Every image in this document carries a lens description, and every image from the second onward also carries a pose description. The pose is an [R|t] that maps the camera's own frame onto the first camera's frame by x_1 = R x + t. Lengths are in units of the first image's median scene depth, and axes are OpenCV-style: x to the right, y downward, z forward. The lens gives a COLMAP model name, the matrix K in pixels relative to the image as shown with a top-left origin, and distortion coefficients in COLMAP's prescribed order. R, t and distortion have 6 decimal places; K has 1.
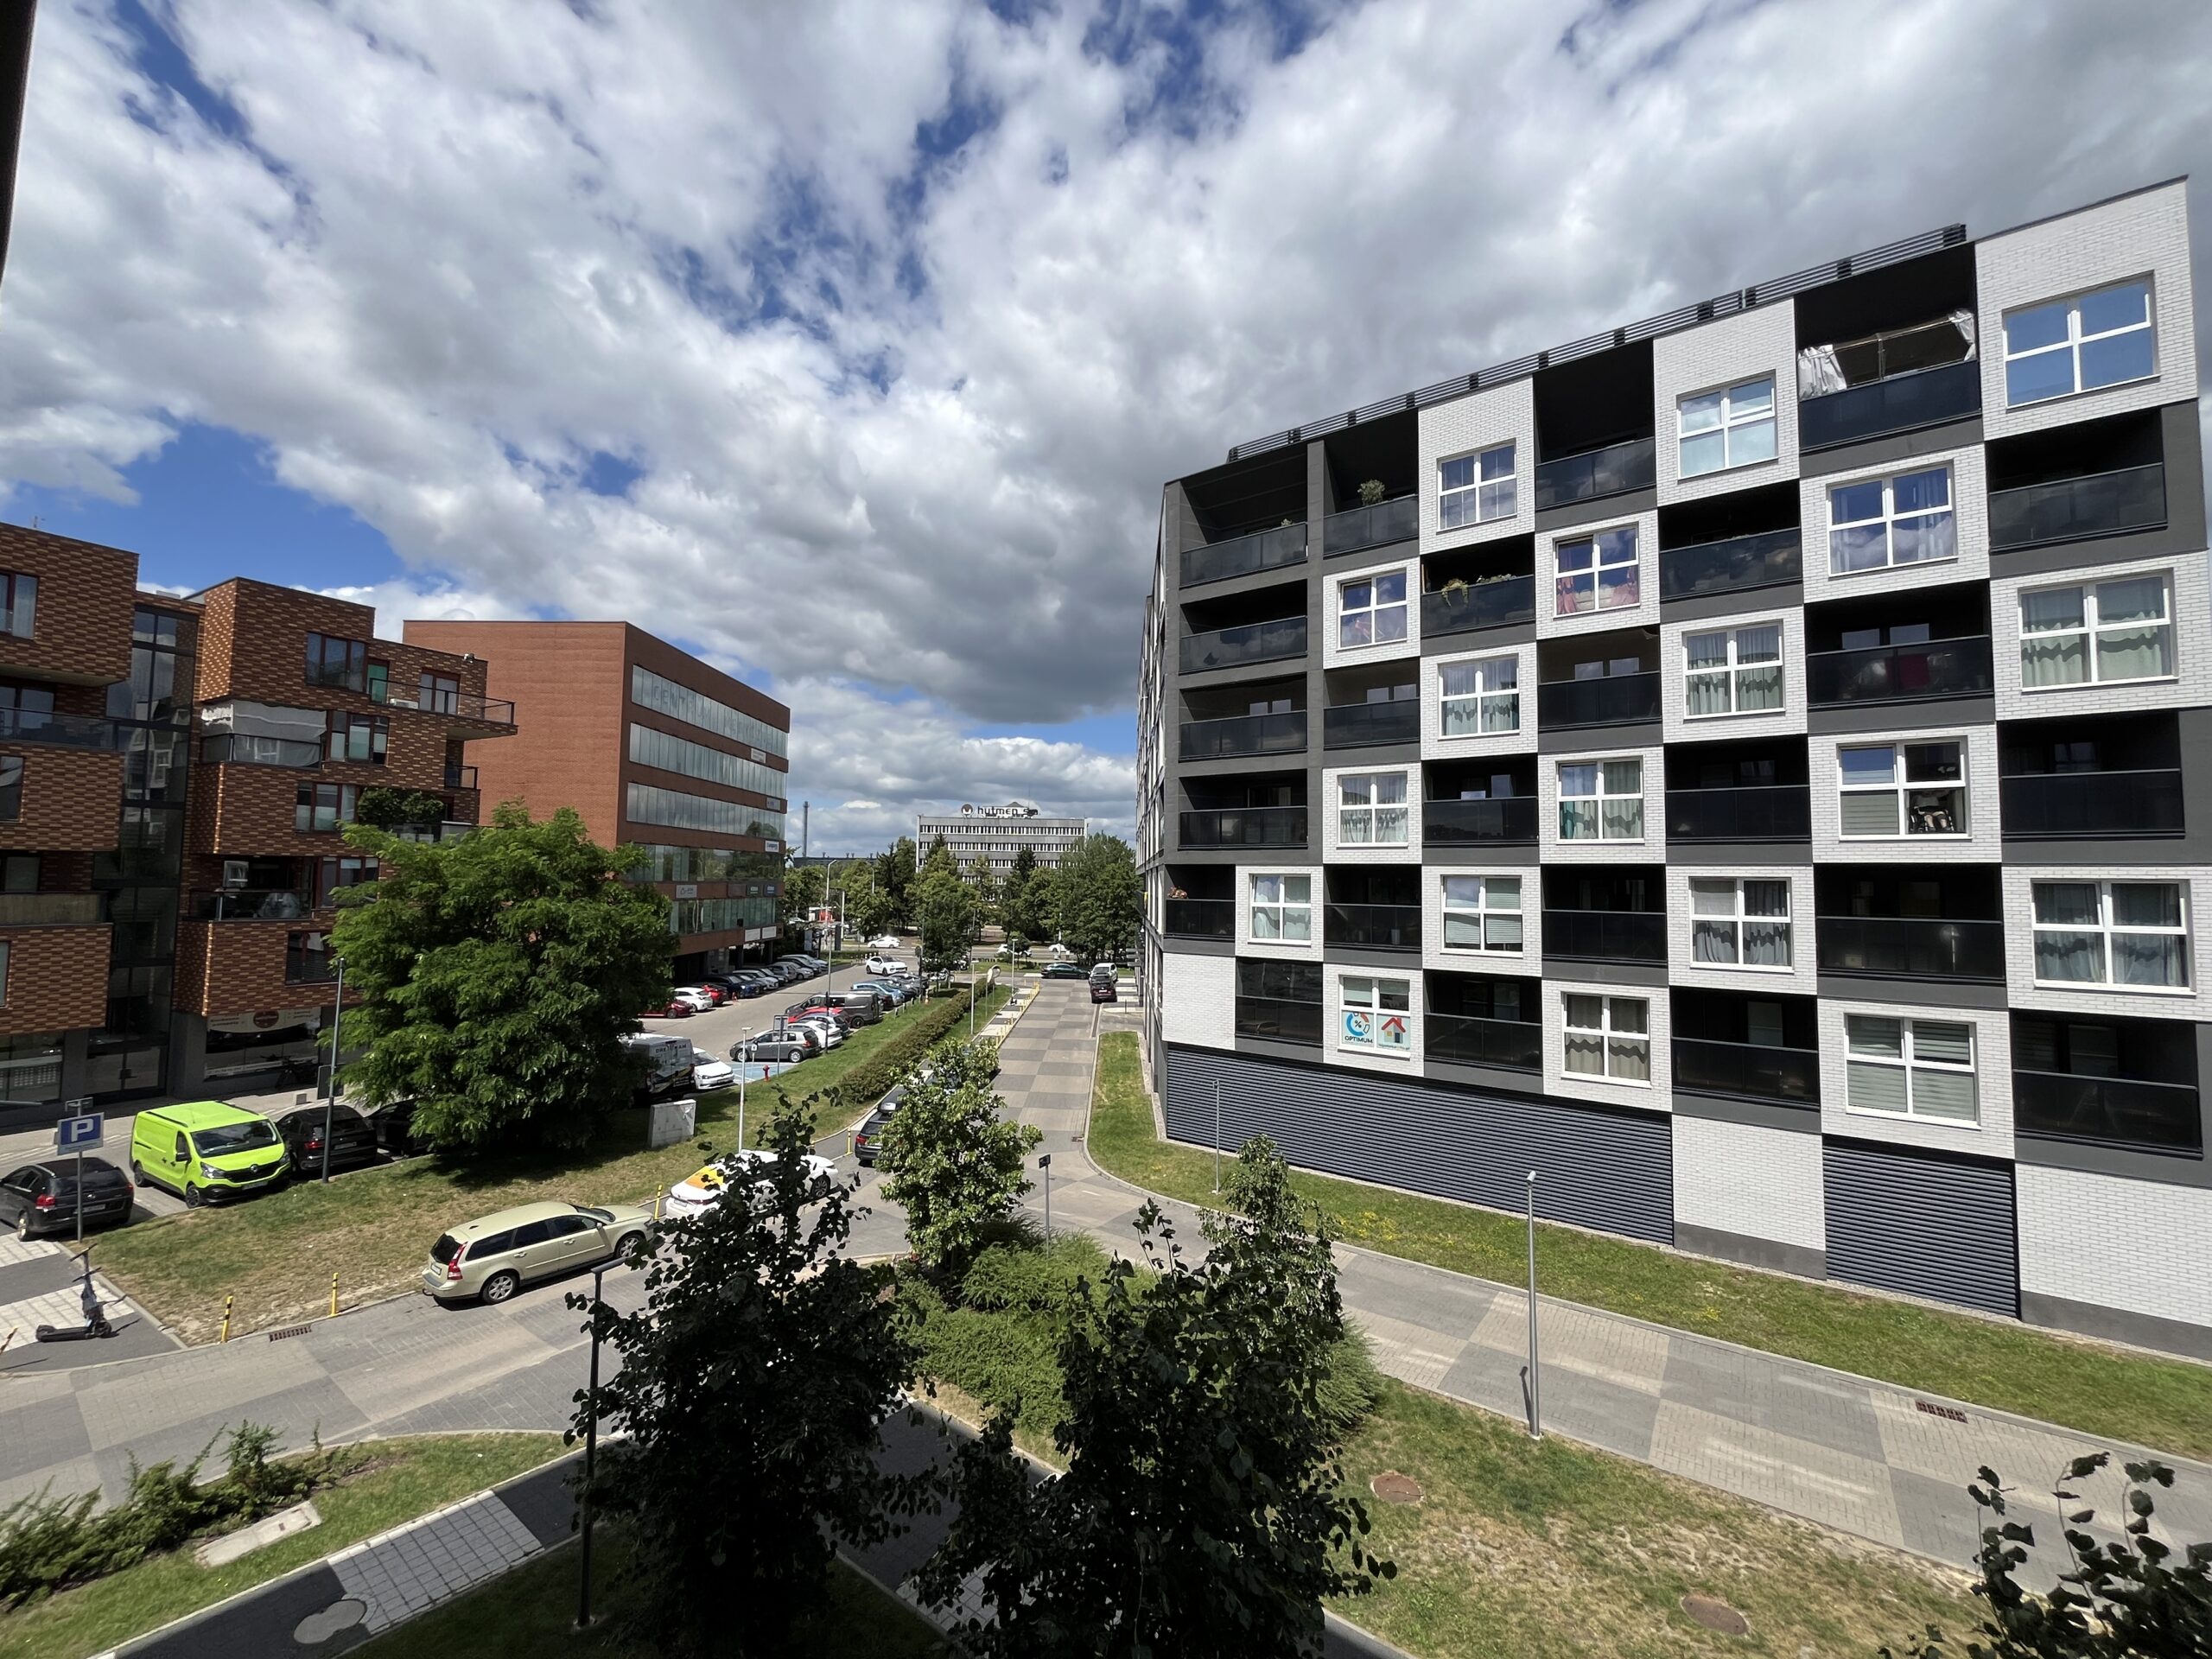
lens RADIAL K [[890.2, 0, 1109.0], [0, 890.2, 825.1], [0, 0, 1]] dist [-0.003993, -0.000070]
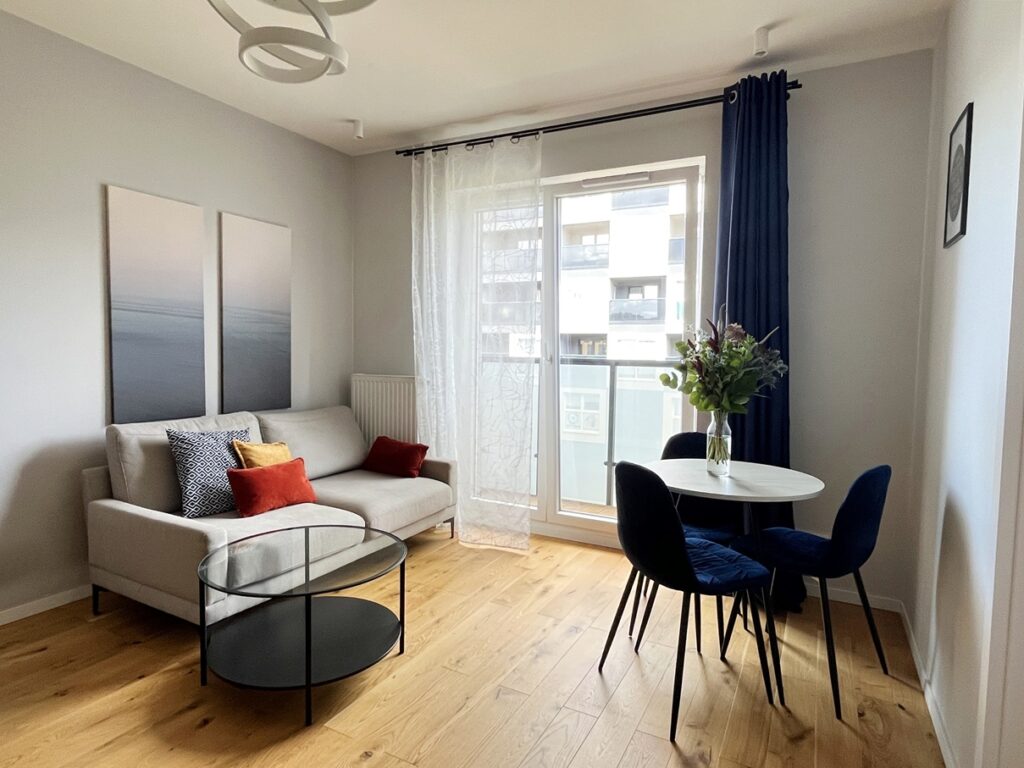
lens RADIAL K [[577.3, 0, 513.8], [0, 577.3, 383.8], [0, 0, 1]] dist [-0.000695, -0.000106]
pose [[0.988663, -0.009230, 0.149869, -0.045597], [-0.009743, 0.992062, 0.125372, -0.001947], [-0.149837, -0.125411, 0.980725, -0.280352]]
